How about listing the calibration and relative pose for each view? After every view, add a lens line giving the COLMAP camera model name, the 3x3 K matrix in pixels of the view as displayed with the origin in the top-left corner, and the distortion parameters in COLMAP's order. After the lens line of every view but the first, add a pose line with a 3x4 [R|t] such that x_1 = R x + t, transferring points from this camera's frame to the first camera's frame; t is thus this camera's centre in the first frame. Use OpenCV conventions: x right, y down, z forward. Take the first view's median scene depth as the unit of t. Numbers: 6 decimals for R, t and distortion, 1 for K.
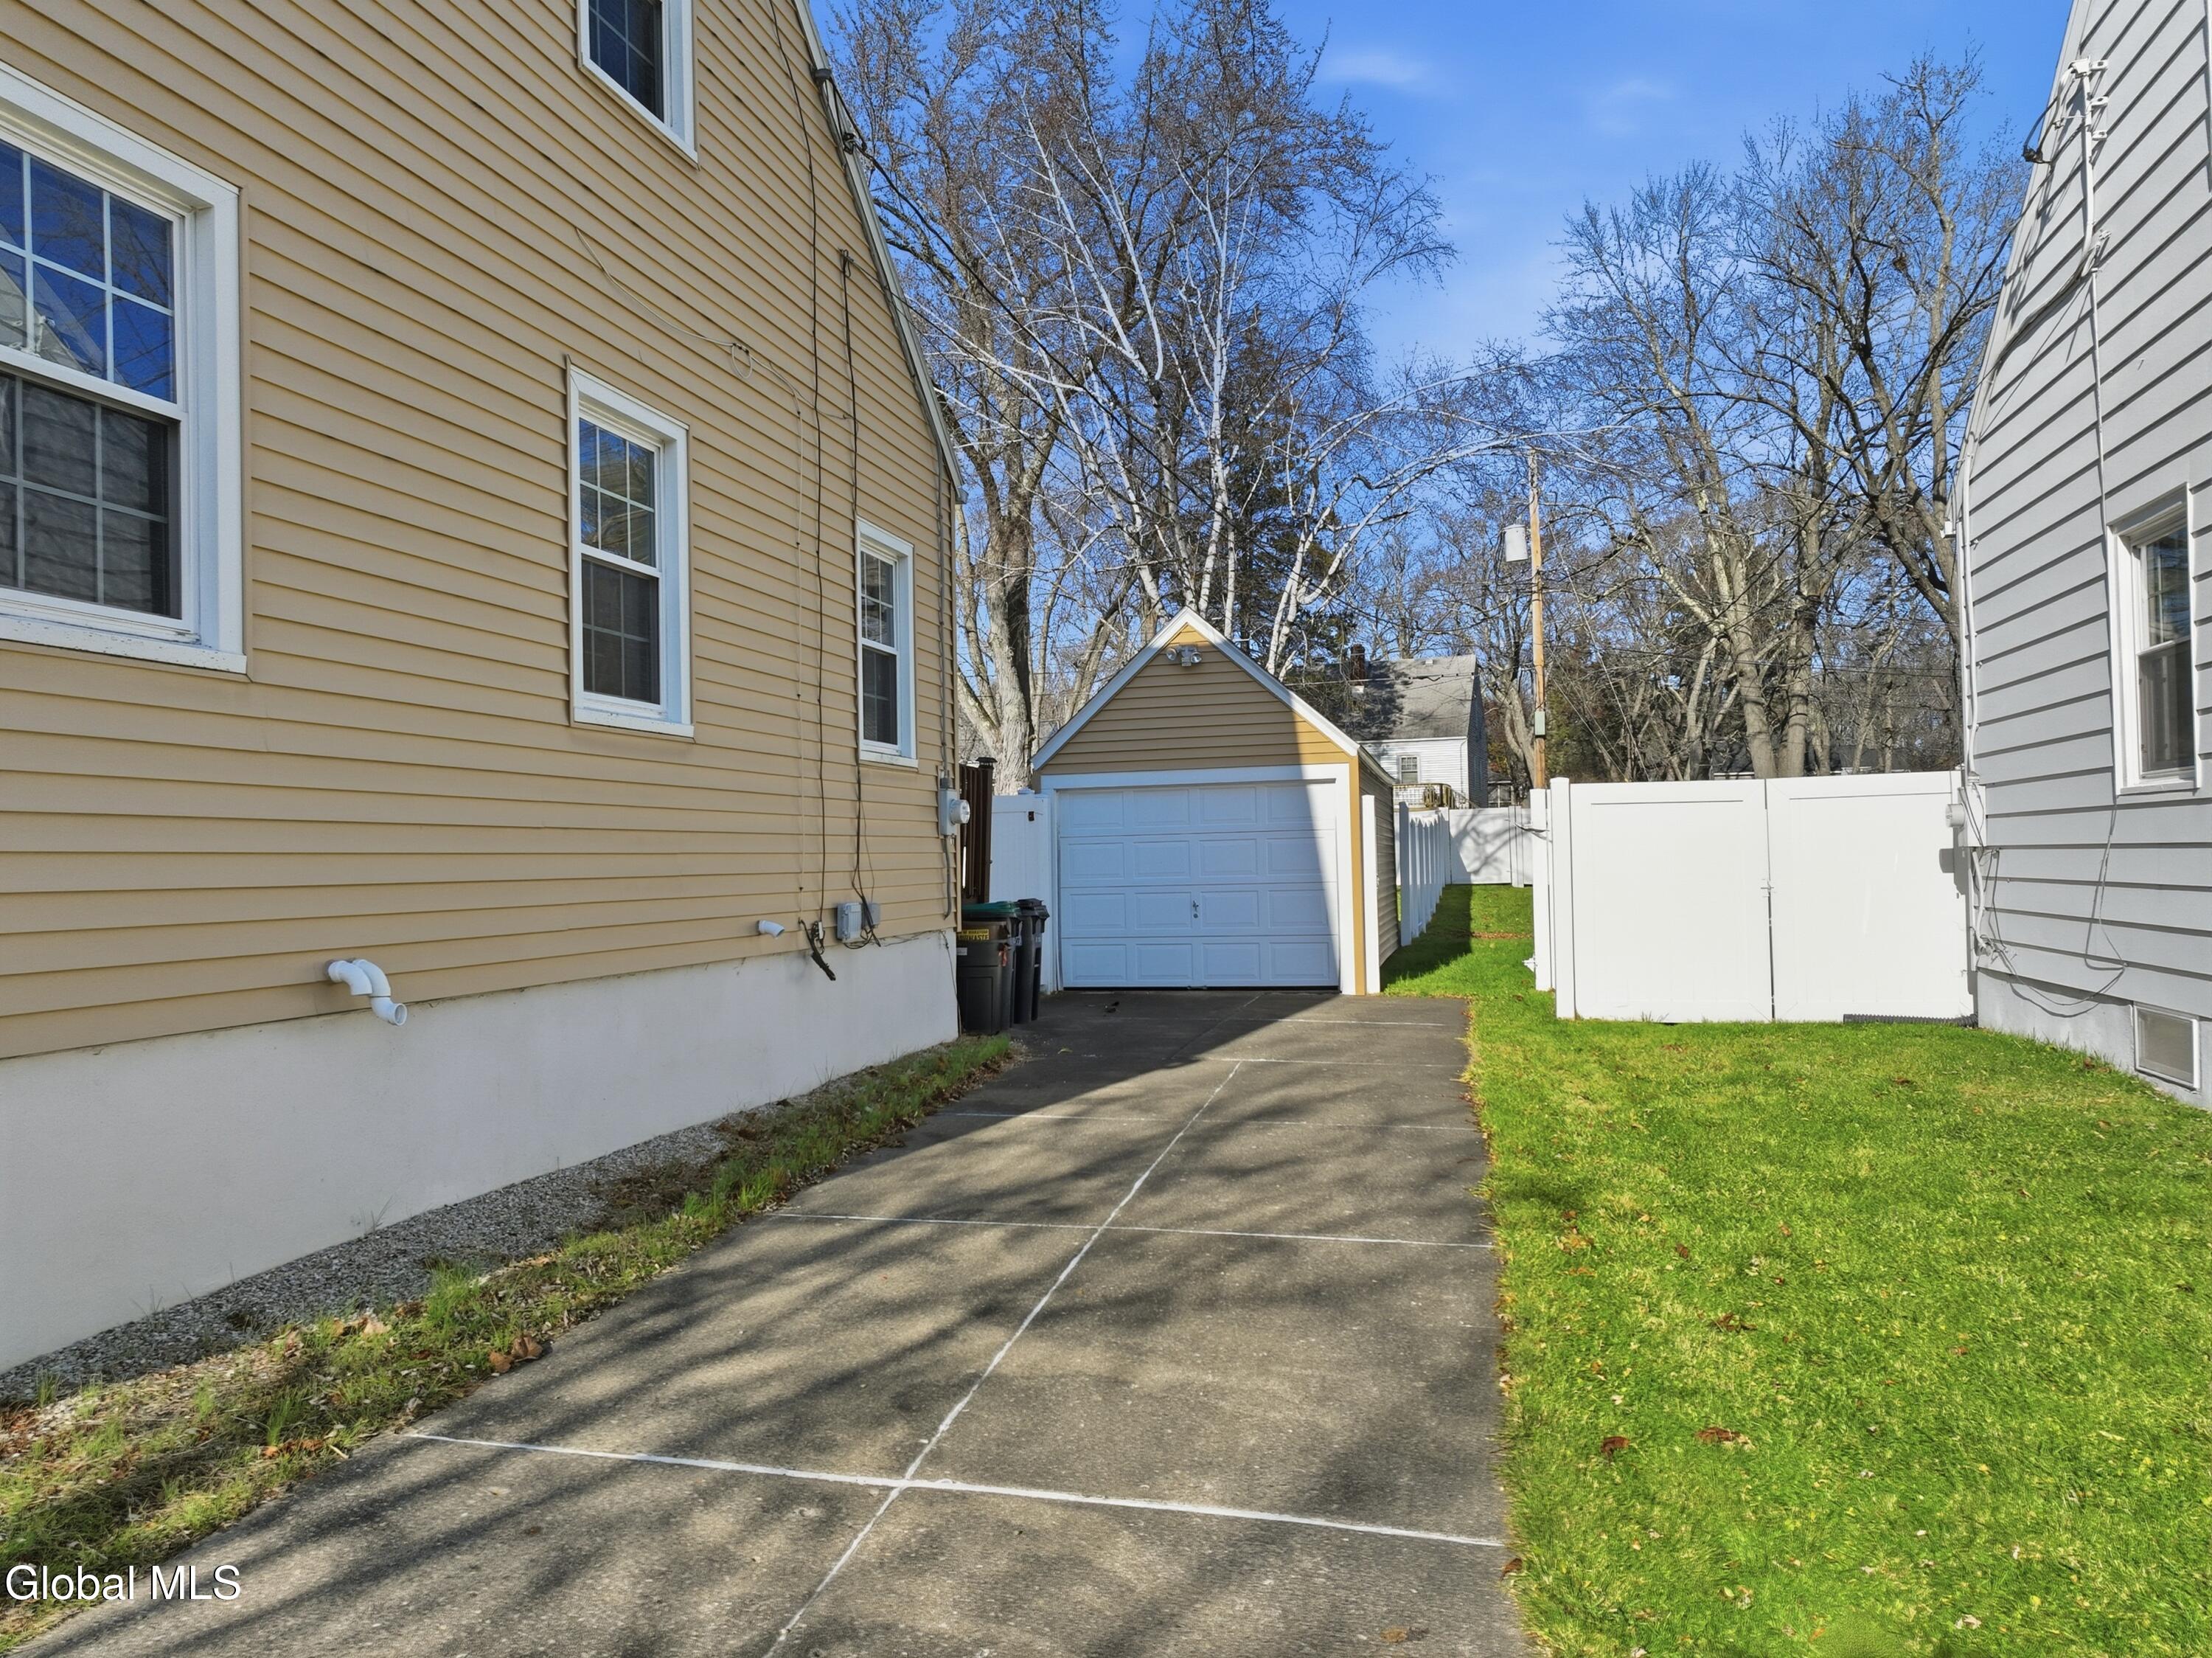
lens RADIAL K [[1554.0, 0, 1096.4], [0, 1554.0, 810.4], [0, 0, 1]] dist [0.007761, 0.003499]
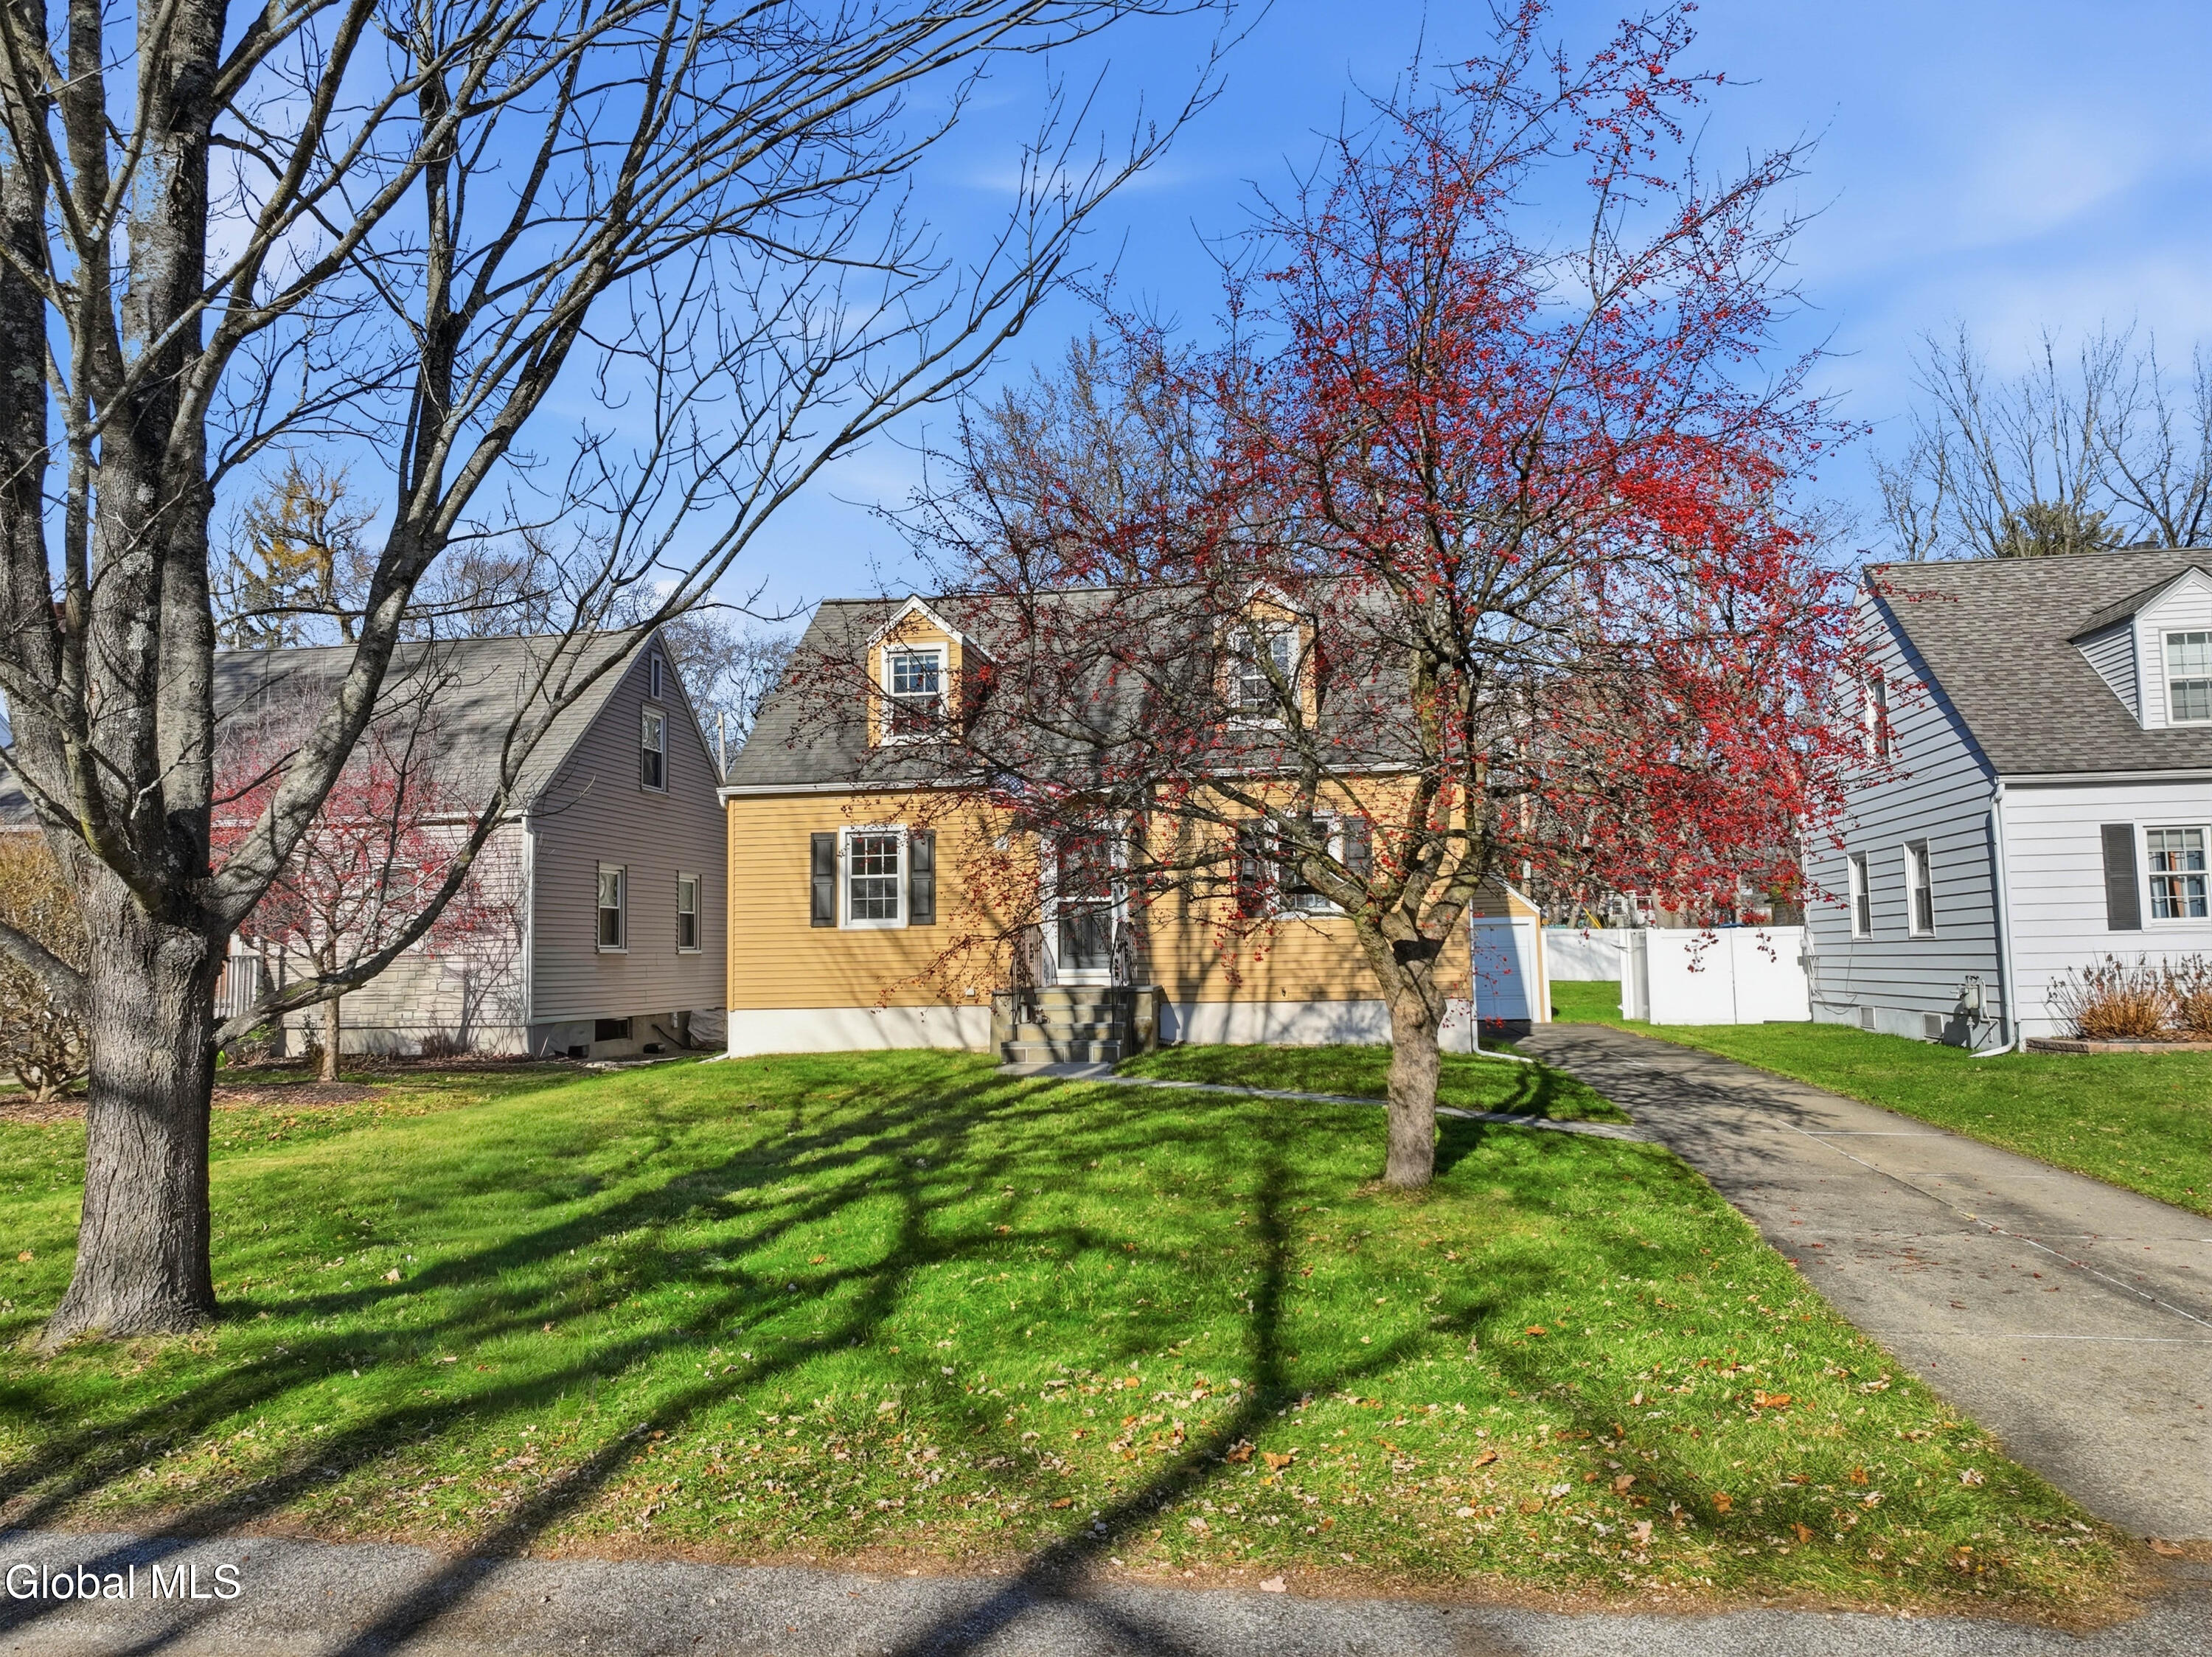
lens RADIAL K [[1553.9, 0, 1092.9], [0, 1553.9, 832.7], [0, 0, 1]] dist [0.007761, 0.003499]
pose [[0.996692, 0.006383, 0.081019, -0.920943], [-0.002088, 0.998593, -0.052984, -0.043748], [-0.081243, 0.052639, 0.995303, -1.642153]]
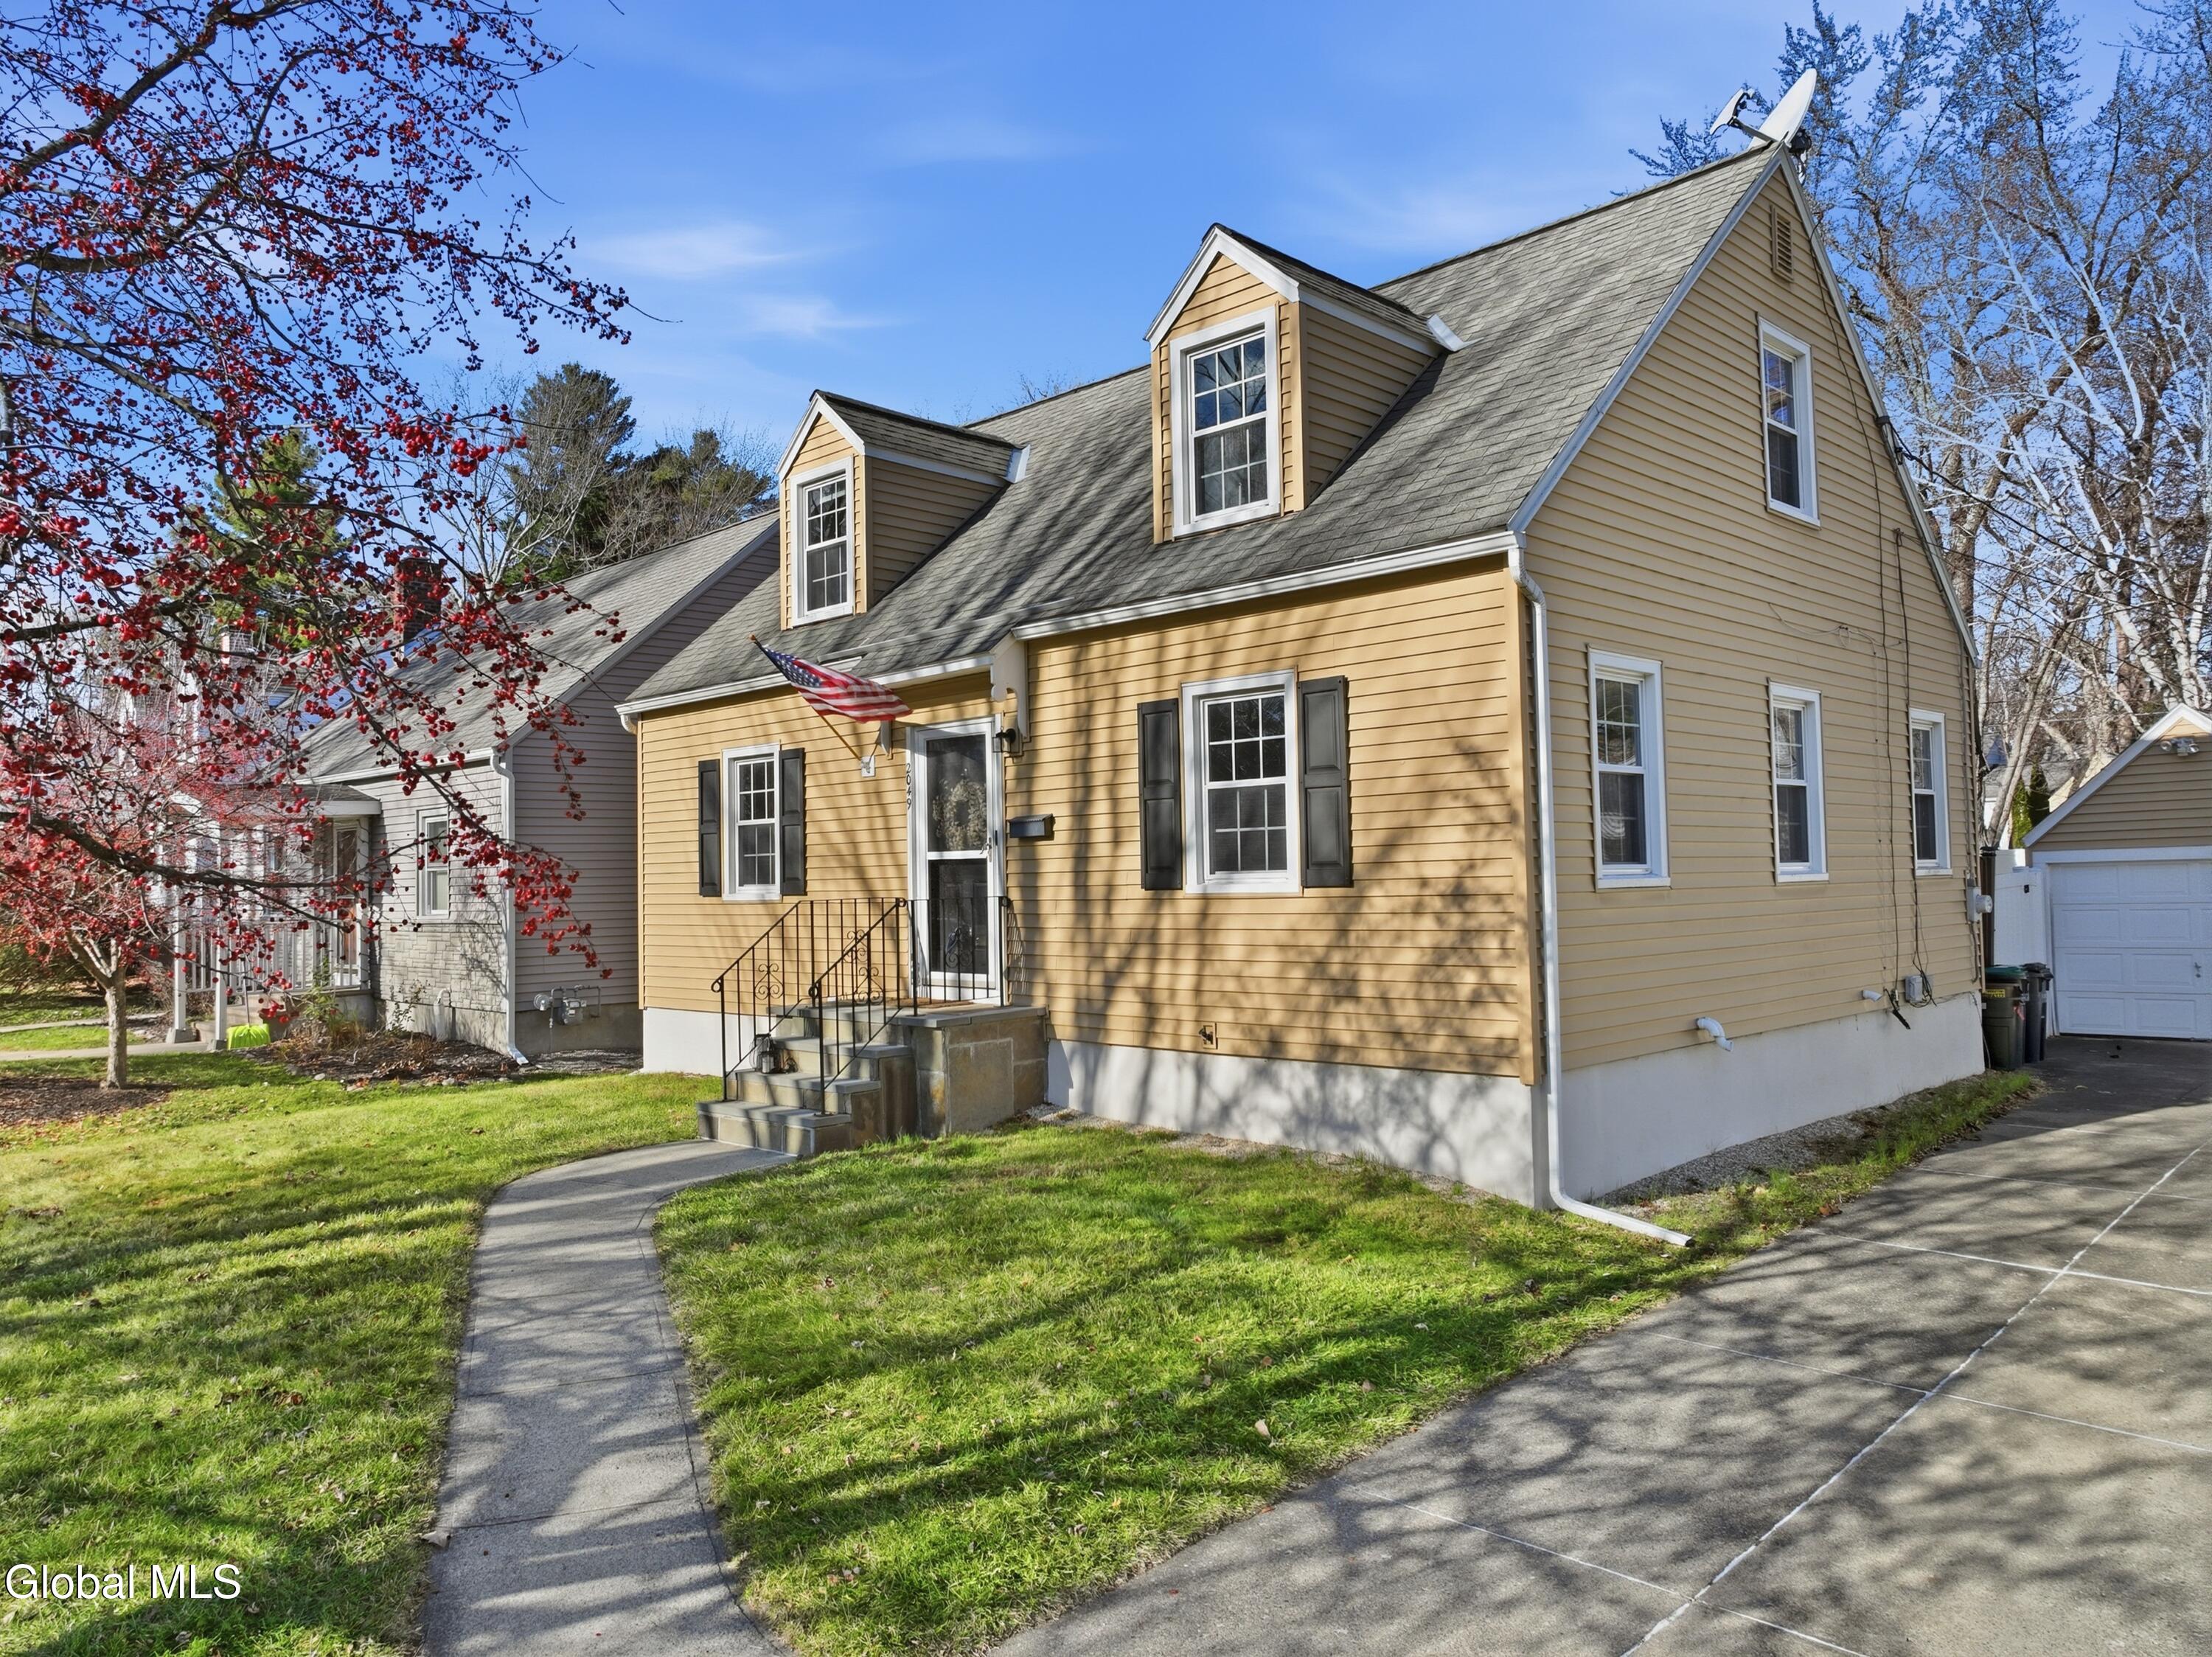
lens RADIAL K [[1553.9, 0, 1100.9], [0, 1553.9, 820.5], [0, 0, 1]] dist [0.007761, 0.003499]
pose [[0.857148, -0.020009, -0.514682, -0.049997], [0.020681, 0.999776, -0.004427, -0.084607], [0.514655, -0.006850, 0.857370, -0.574134]]
